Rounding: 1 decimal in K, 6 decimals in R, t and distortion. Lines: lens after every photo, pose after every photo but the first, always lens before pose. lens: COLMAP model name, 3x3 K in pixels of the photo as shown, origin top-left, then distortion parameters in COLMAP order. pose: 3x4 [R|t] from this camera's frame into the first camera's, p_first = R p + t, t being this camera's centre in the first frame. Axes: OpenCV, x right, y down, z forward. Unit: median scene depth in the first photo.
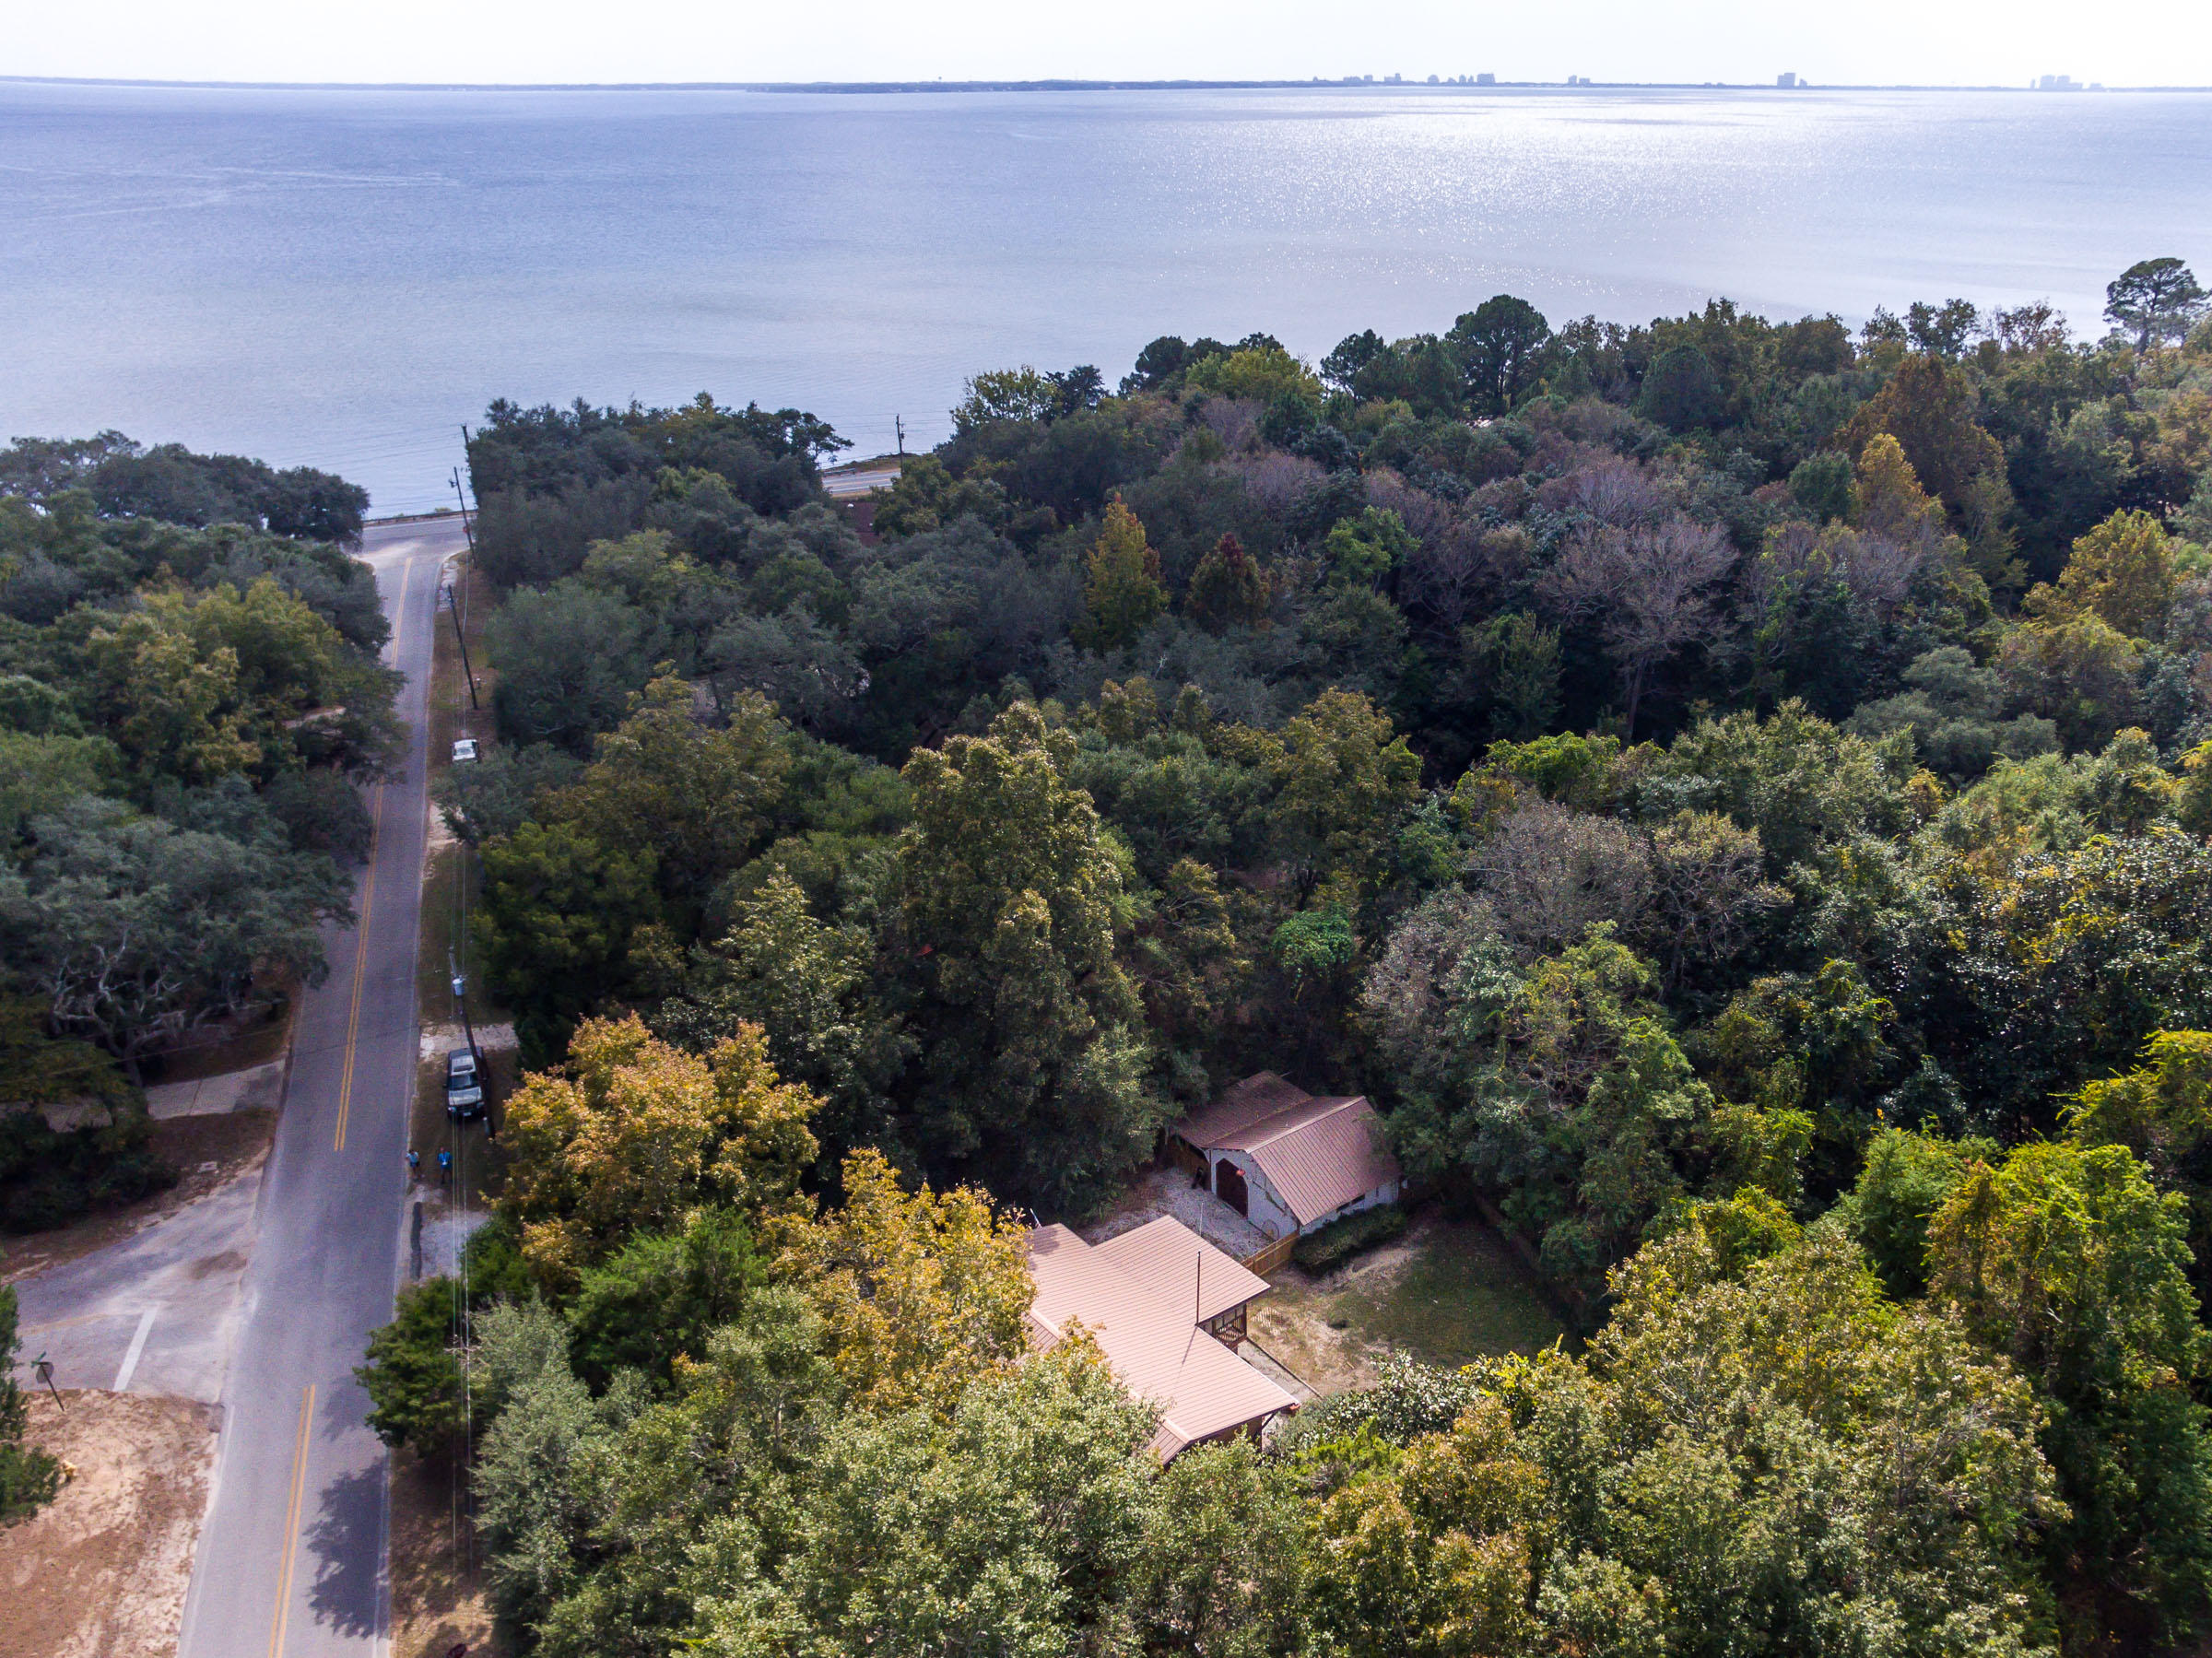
lens RADIAL K [[1639.4, 0, 1106.0], [0, 1639.4, 829.0], [0, 0, 1]] dist [-0.002847, 0.001343]
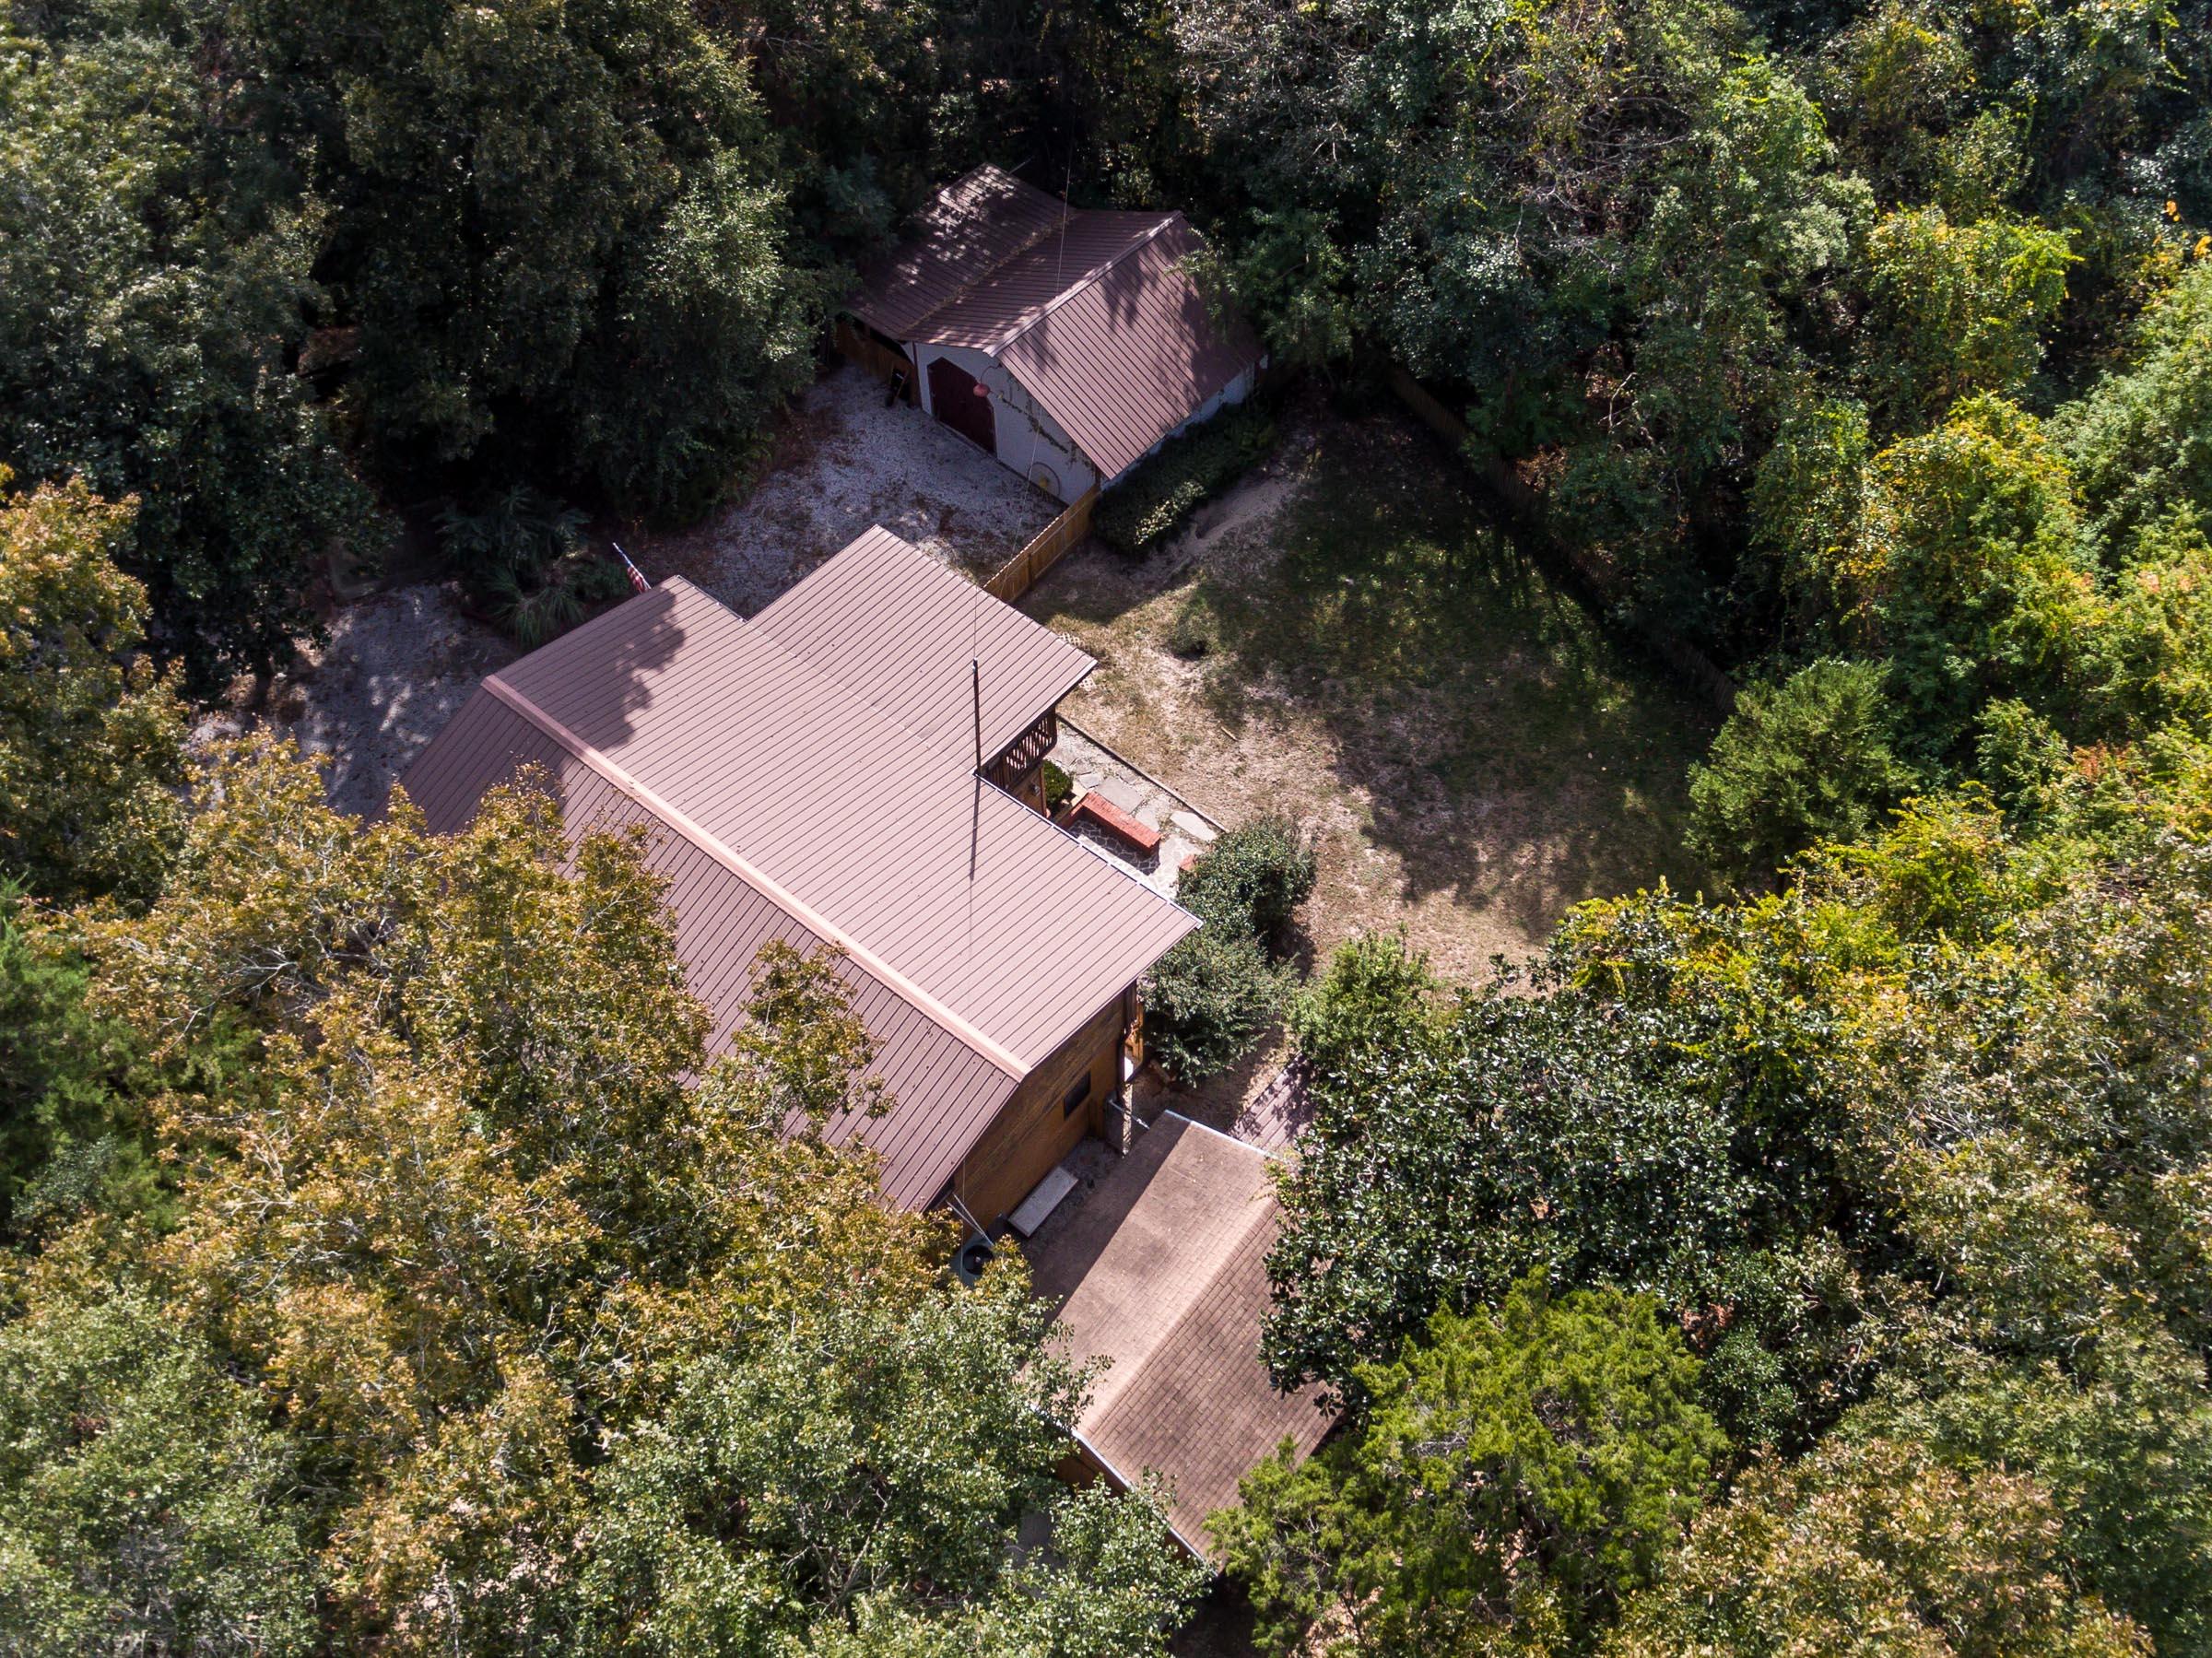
lens RADIAL K [[2355.6, 0, 1106.0], [0, 2355.6, 829.0], [0, 0, 1]] dist [-0.082291, 0.022198]
pose [[0.977792, -0.159177, 0.136331, -0.008424], [0.079432, 0.883433, 0.461775, -0.022619], [-0.193943, -0.440691, 0.876457, 0.270393]]
